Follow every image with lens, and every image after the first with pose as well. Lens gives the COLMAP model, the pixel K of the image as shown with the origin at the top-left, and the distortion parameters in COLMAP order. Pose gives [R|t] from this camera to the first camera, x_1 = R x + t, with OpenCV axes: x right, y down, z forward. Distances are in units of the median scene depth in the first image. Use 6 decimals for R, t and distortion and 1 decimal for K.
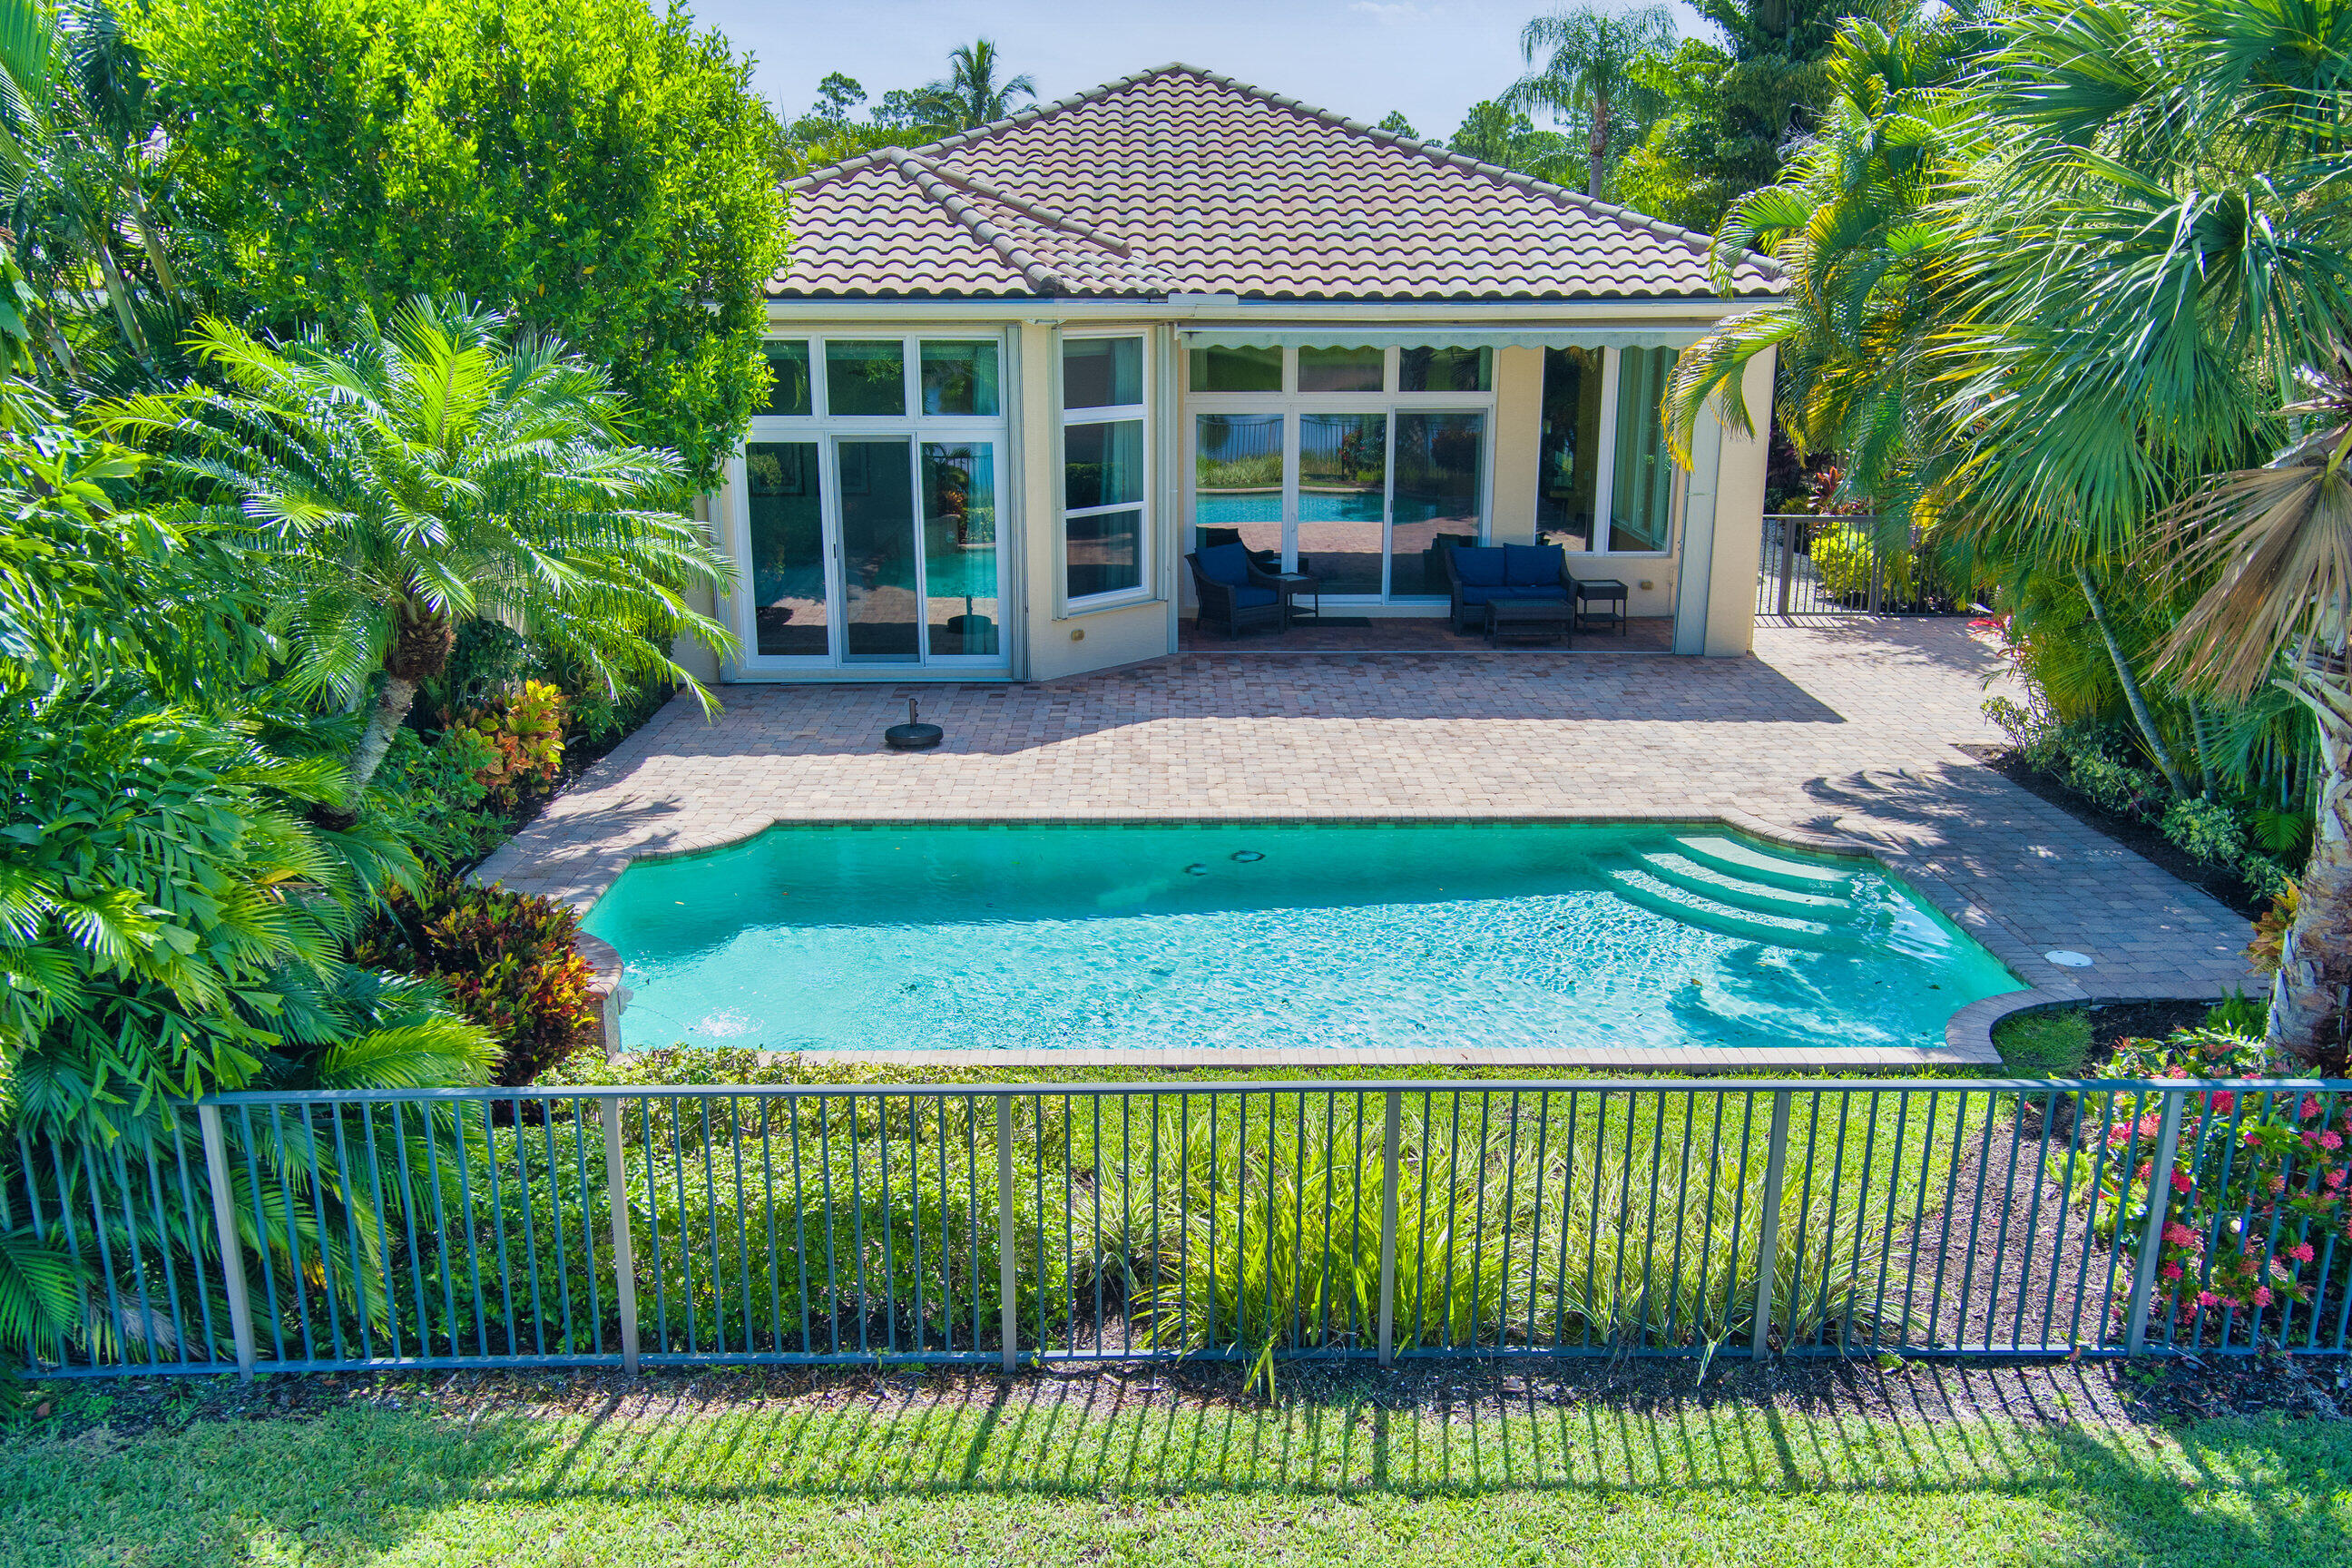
lens RADIAL K [[1883.6, 0, 1179.5], [0, 1883.6, 778.7], [0, 0, 1]] dist [0.007421, 0.035429]
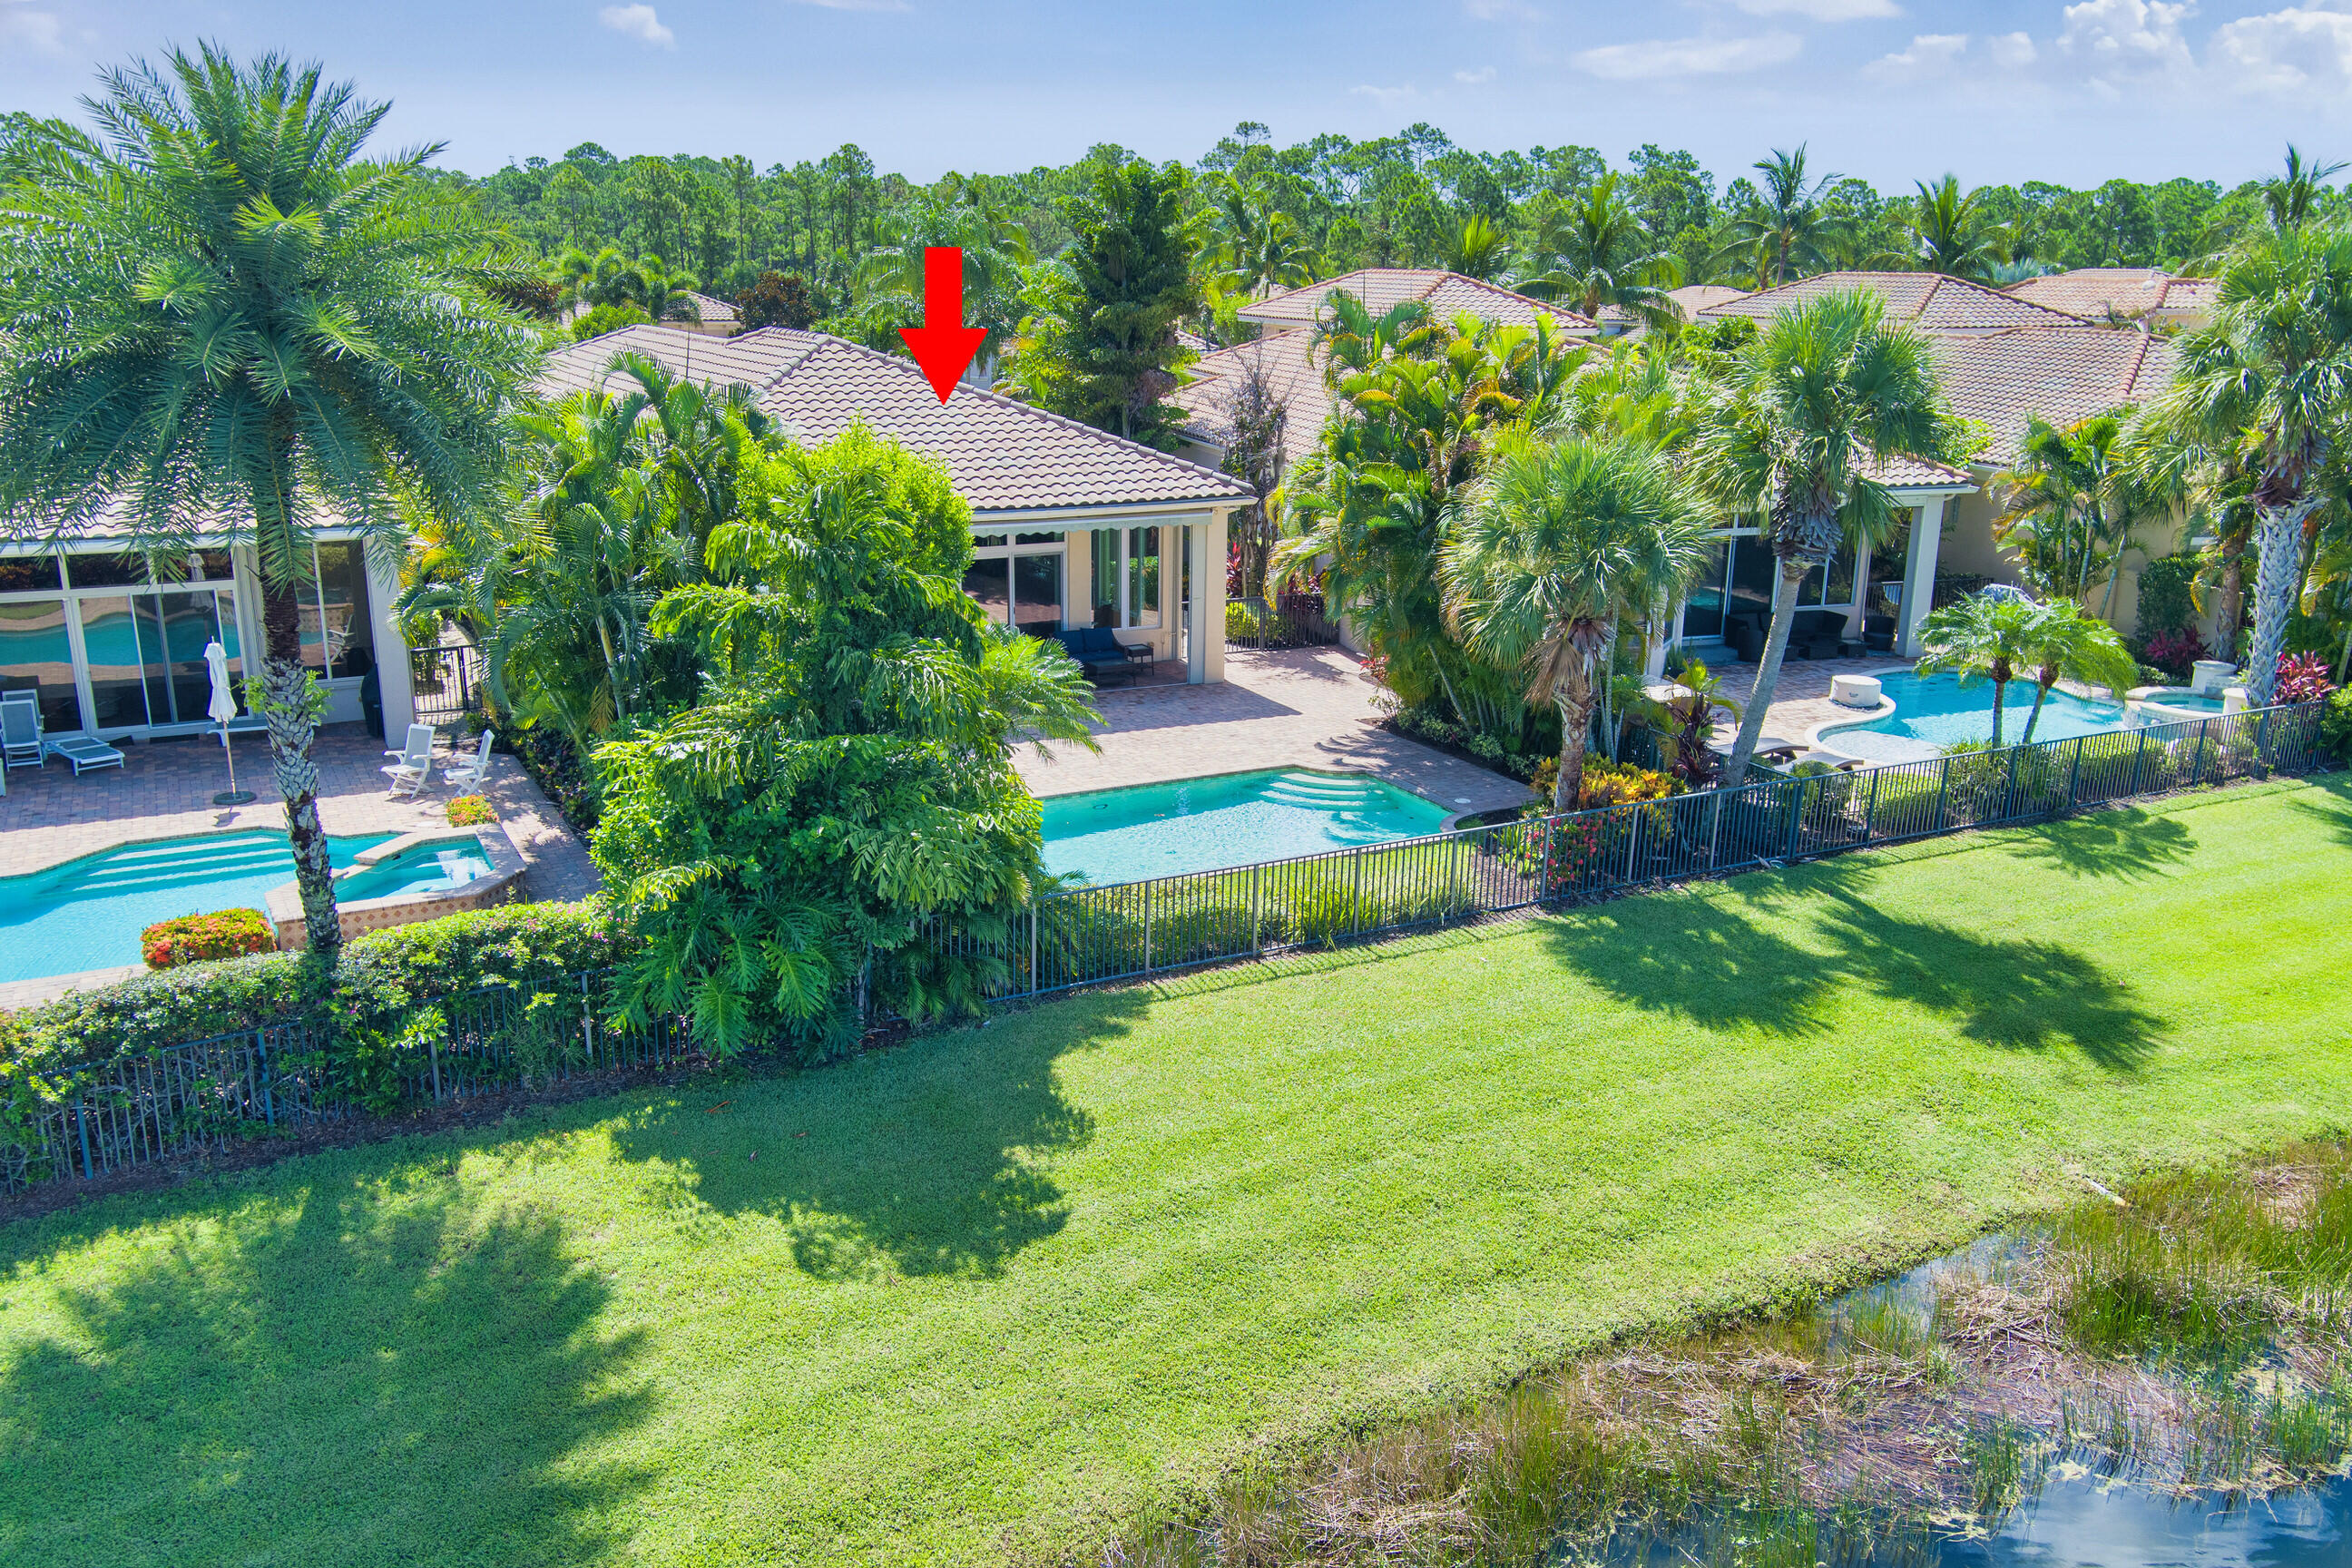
lens RADIAL K [[1883.6, 0, 1175.2], [0, 1883.6, 772.4], [0, 0, 1]] dist [0.007421, 0.035429]
pose [[0.890322, -0.110042, 0.441834, -1.163378], [0.108778, 0.993664, 0.028285, -0.068279], [-0.442147, 0.022879, 0.896651, -1.305739]]
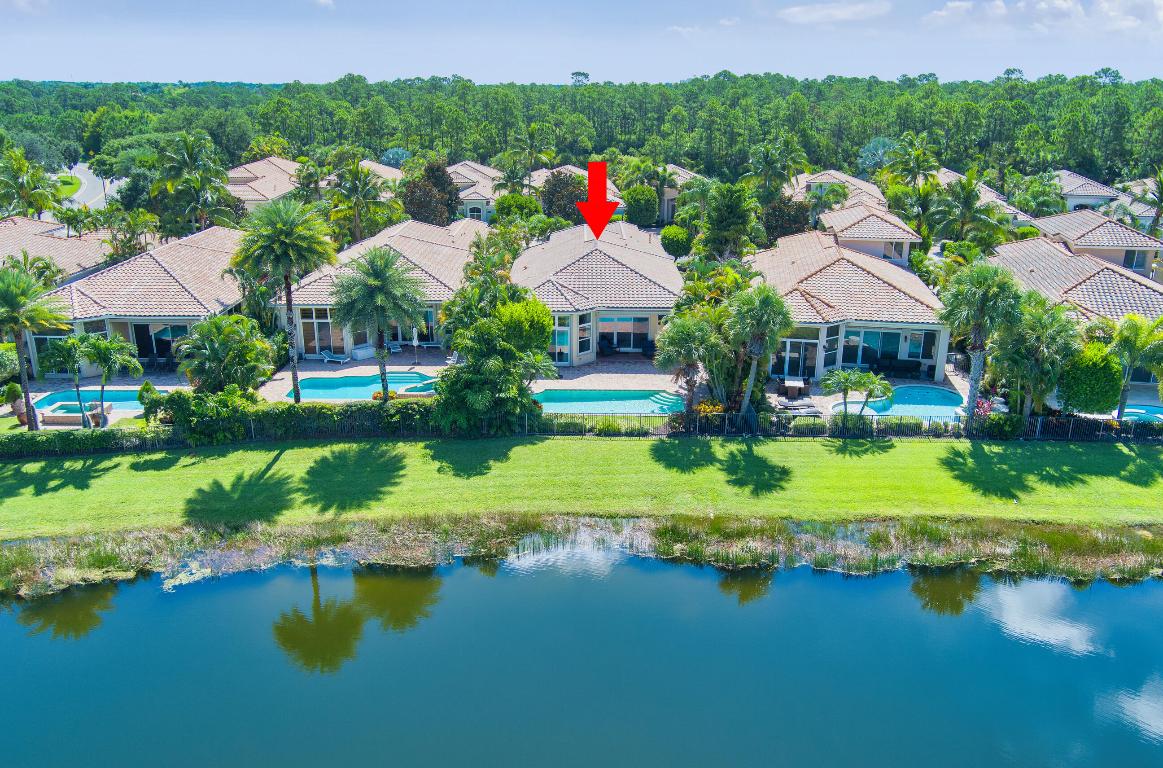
lens RADIAL K [[930.6, 0, 580.5], [0, 930.6, 376.8], [0, 0, 1]] dist [0.028831, -0.000583]
pose [[0.999875, 0.008955, -0.013035, -0.022355], [-0.008471, 0.999290, 0.036706, -0.250409], [0.013354, -0.036591, 0.999241, -4.146328]]
